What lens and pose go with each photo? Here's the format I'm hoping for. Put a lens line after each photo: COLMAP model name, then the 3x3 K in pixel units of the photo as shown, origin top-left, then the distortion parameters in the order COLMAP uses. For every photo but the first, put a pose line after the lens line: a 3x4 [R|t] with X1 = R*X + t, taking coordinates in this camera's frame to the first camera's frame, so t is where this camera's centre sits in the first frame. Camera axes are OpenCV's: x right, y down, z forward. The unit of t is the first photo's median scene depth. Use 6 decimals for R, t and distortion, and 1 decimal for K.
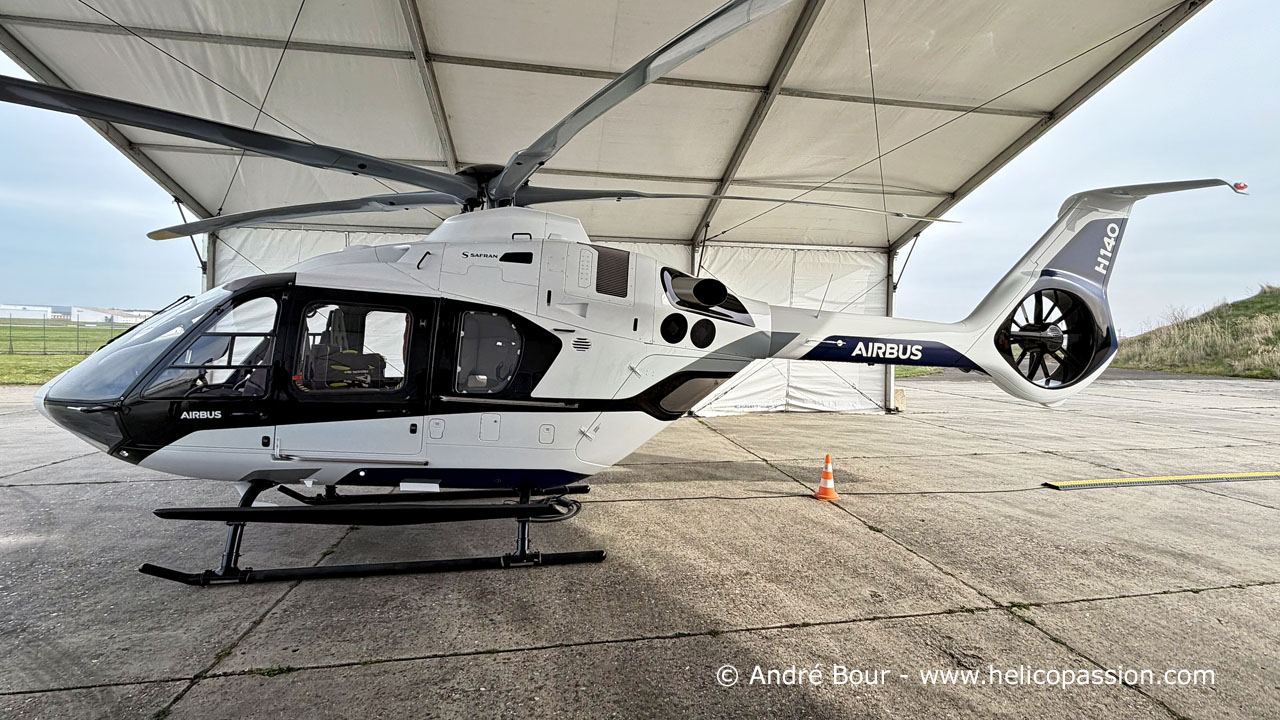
lens RADIAL K [[586.2, 0, 657.6], [0, 586.2, 331.9], [0, 0, 1]] dist [-0.001630, -0.000058]
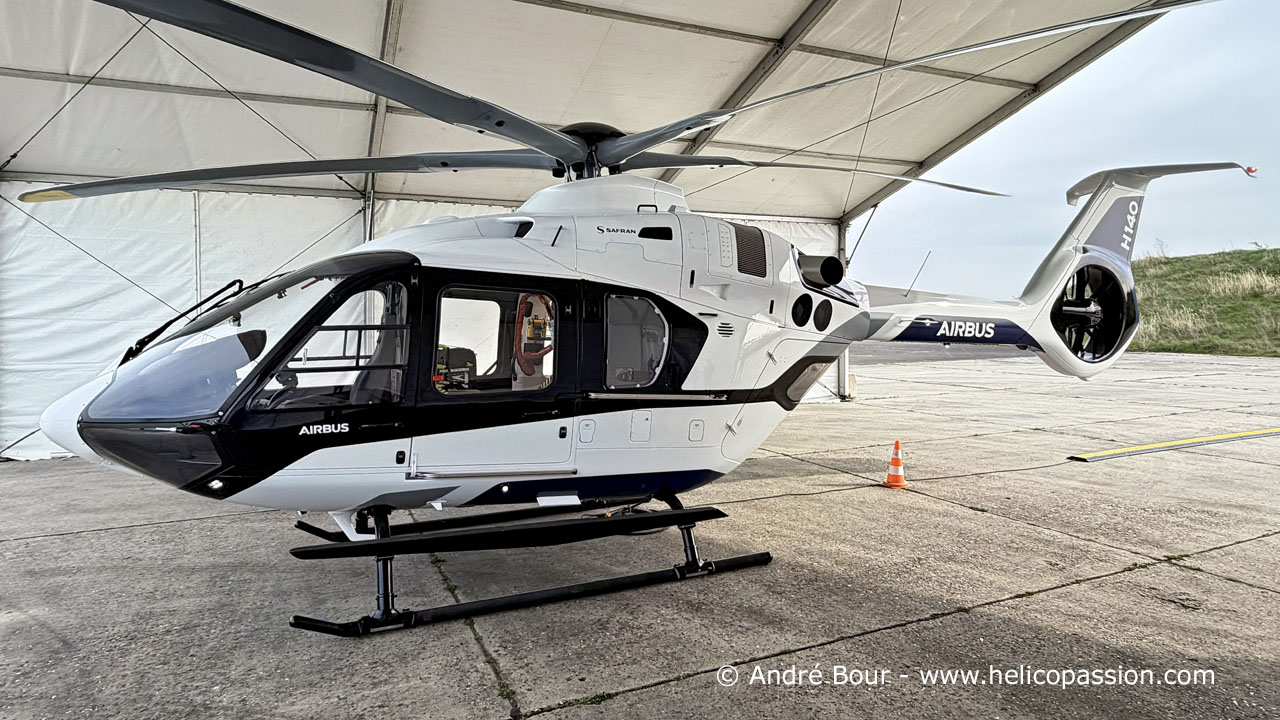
lens RADIAL K [[720.5, 0, 634.0], [0, 720.5, 332.2], [0, 0, 1]] dist [-0.007246, 0.000562]
pose [[0.973073, -0.026509, 0.228968, -0.483097], [0.021680, 0.999487, 0.023577, -0.003985], [-0.229476, -0.017978, 0.973148, -0.044057]]
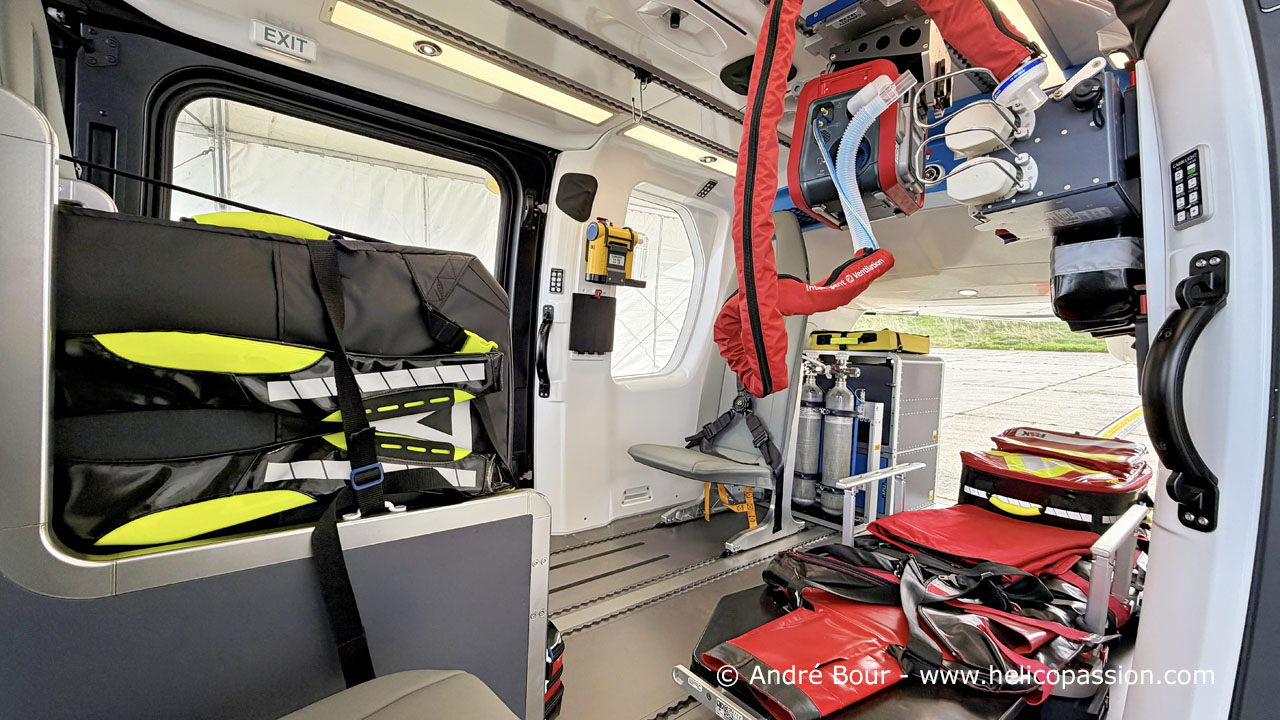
lens RADIAL K [[510.2, 0, 640.0], [0, 510.2, 360.0], [0, 0, 1]] dist [-0.003355, -0.000262]
pose [[0.875556, -0.049166, 0.480608, -0.502253], [0.013587, 0.996921, 0.077232, 0.054312], [-0.482925, -0.061091, 0.873528, 0.853254]]
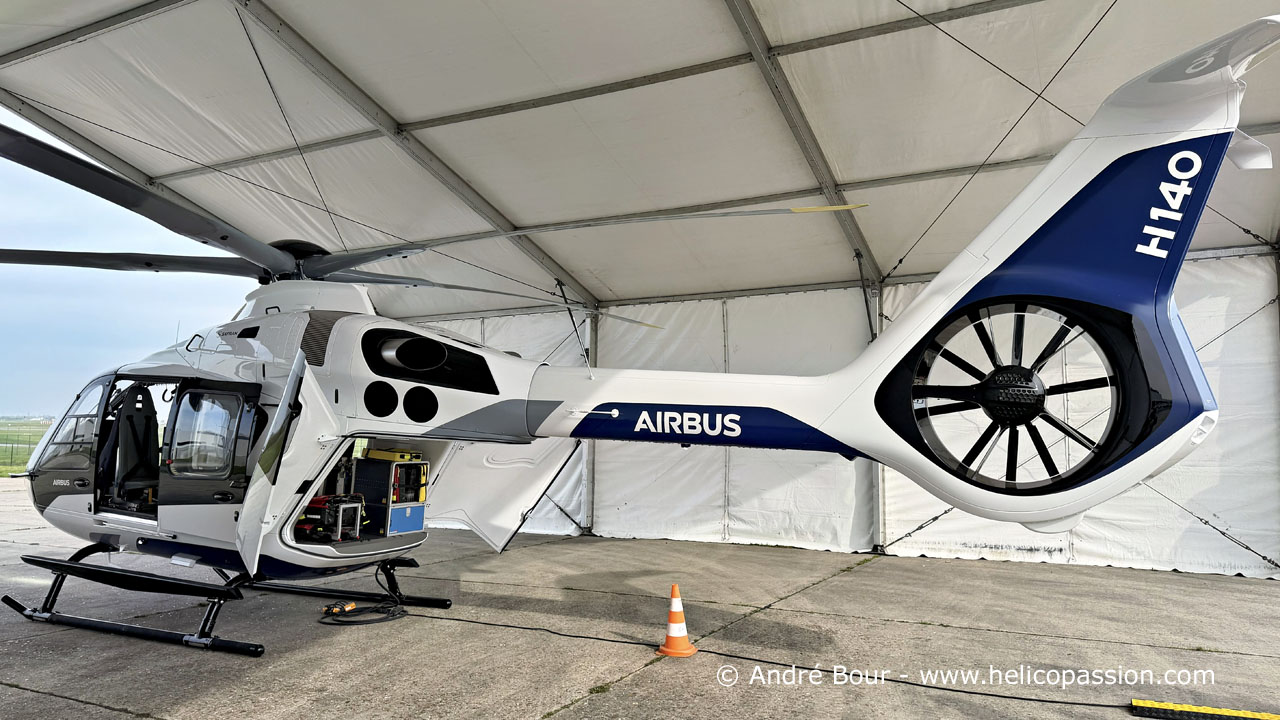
lens RADIAL K [[892.8, 0, 640.7], [0, 892.8, 337.7], [0, 0, 1]] dist [0.060935, -0.059884]
pose [[0.782828, -0.076118, -0.617565, 1.124959], [0.016374, 0.994666, -0.101843, 0.043672], [0.622023, 0.069613, 0.779898, 0.206342]]
